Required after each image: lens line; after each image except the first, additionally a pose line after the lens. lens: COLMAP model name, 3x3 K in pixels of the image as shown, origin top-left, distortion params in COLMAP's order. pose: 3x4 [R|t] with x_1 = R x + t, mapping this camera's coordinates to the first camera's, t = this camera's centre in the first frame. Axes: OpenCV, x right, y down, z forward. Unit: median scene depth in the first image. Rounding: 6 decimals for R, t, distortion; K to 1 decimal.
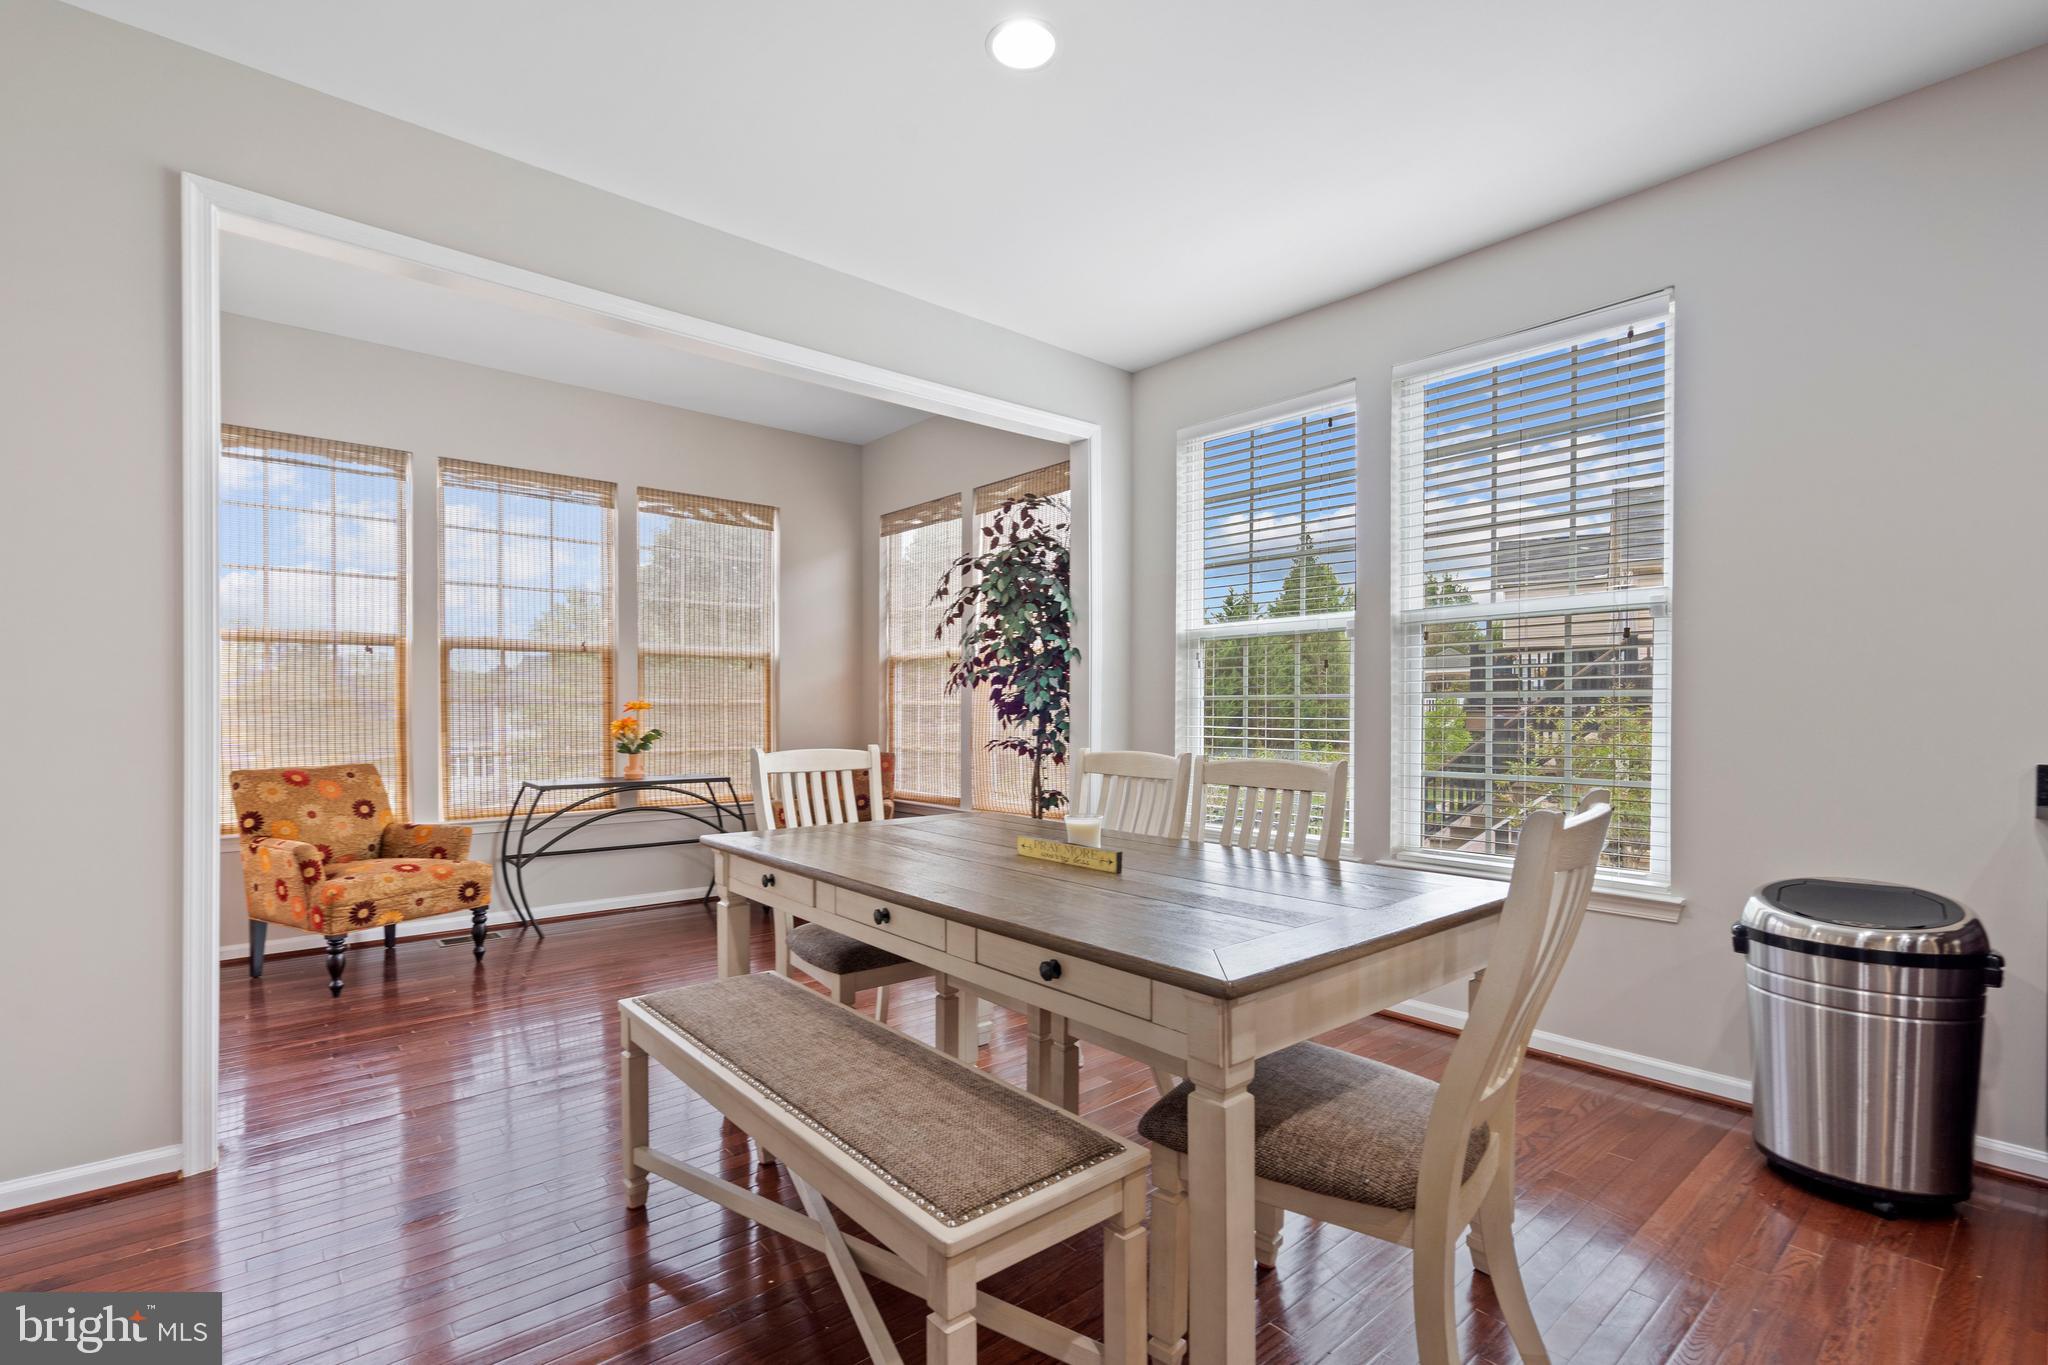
lens RADIAL K [[937.1, 0, 1002.7], [0, 937.1, 722.4], [0, 0, 1]] dist [-0.005811, 0.001716]
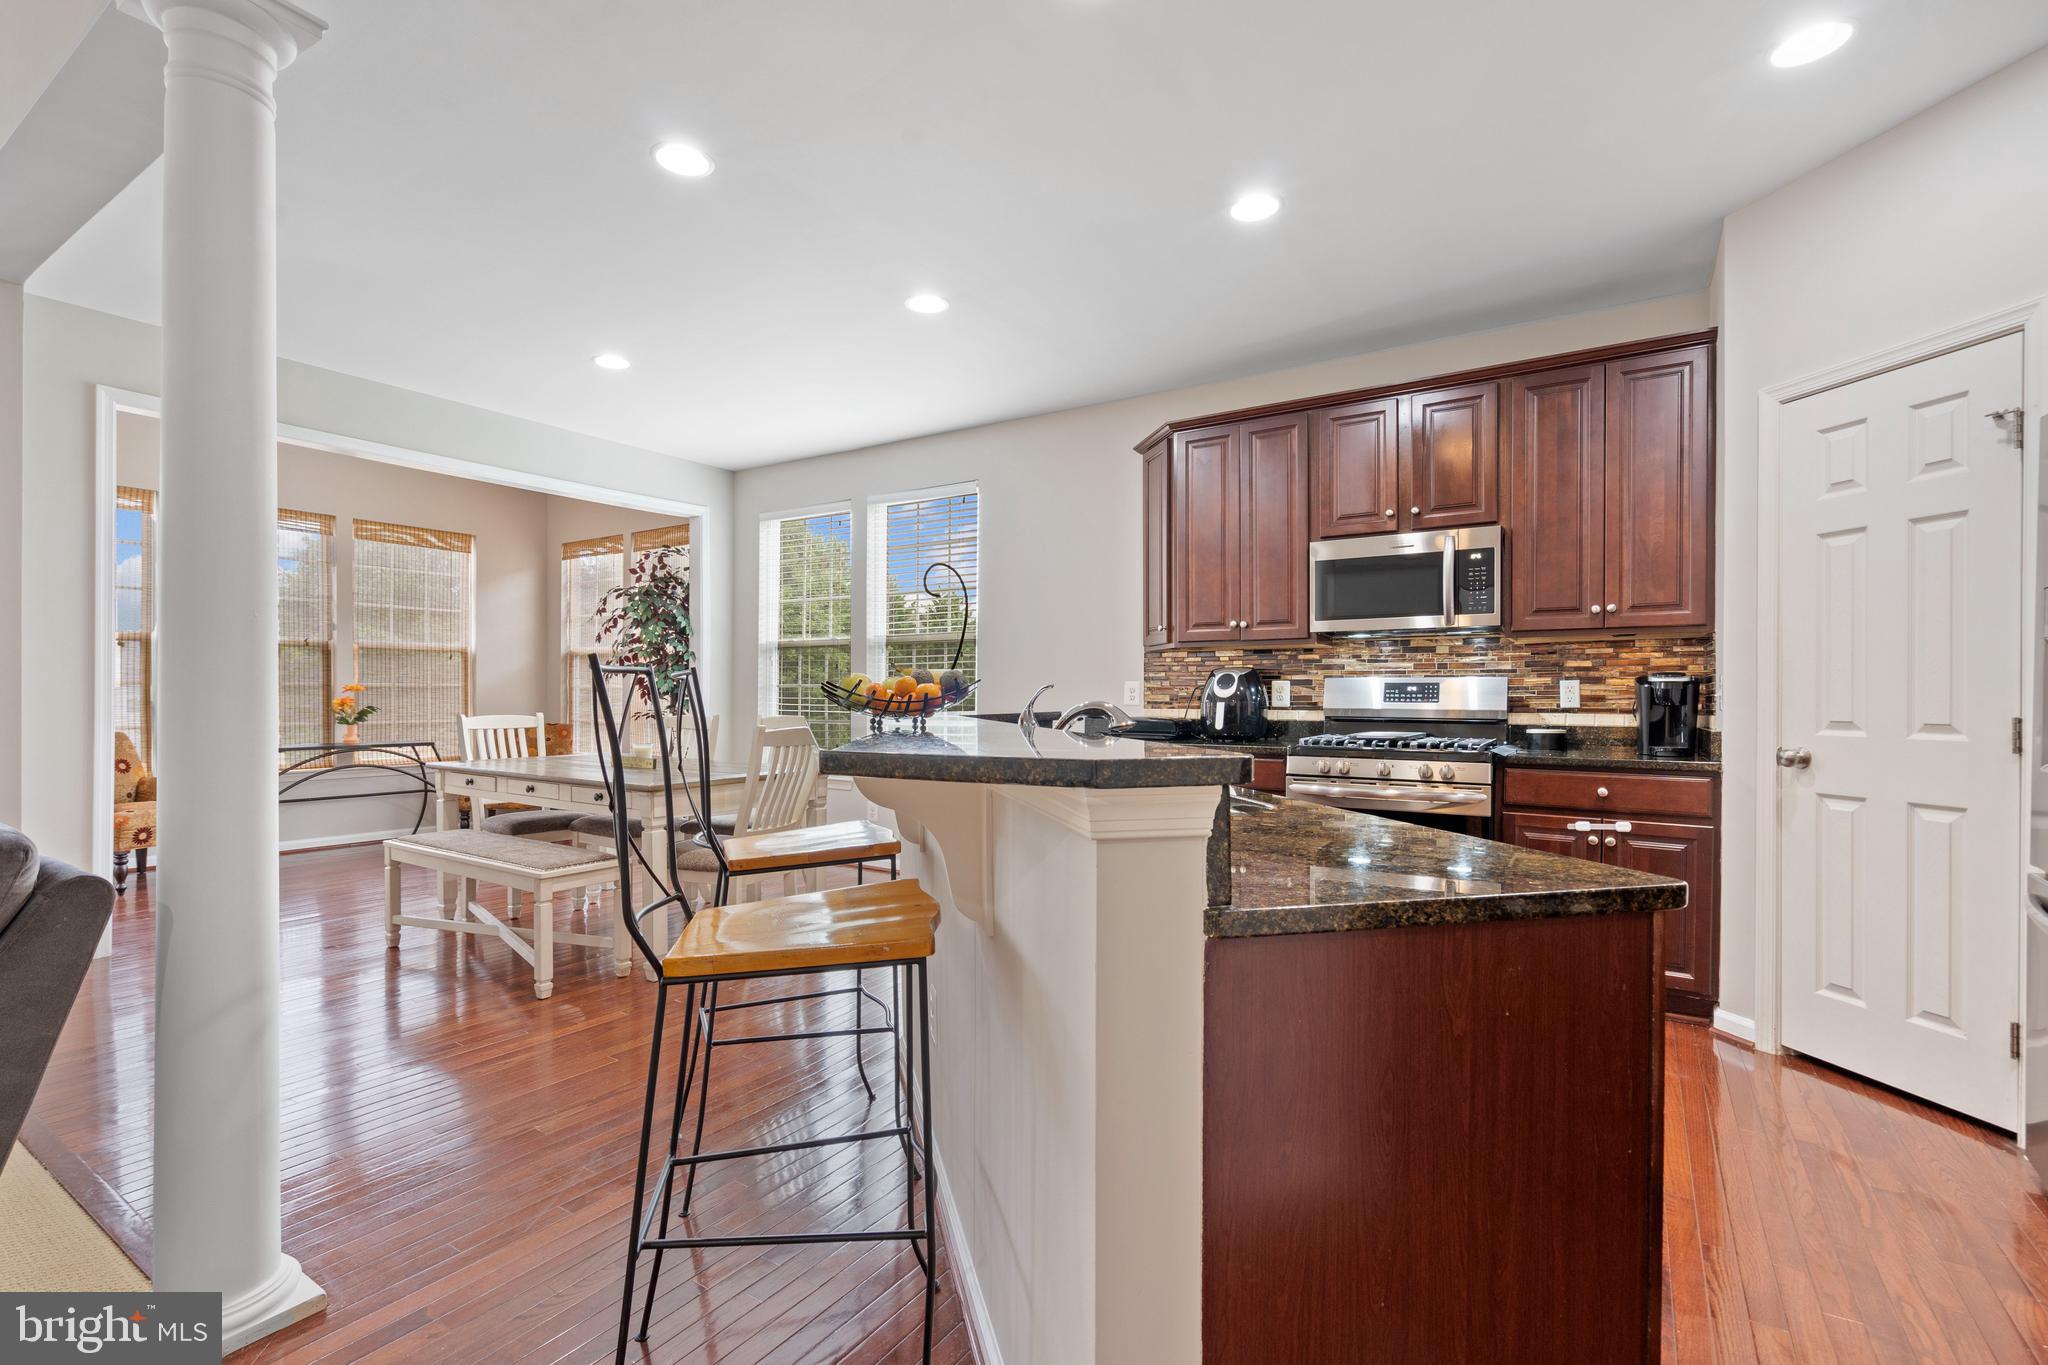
lens RADIAL K [[937.1, 0, 1018.1], [0, 937.1, 697.2], [0, 0, 1]] dist [-0.005811, 0.001716]
pose [[0.957638, -0.000311, 0.287973, 0.140946], [0.002530, 0.999970, -0.007334, 0.008007], [-0.287962, 0.007752, 0.957610, -0.594893]]
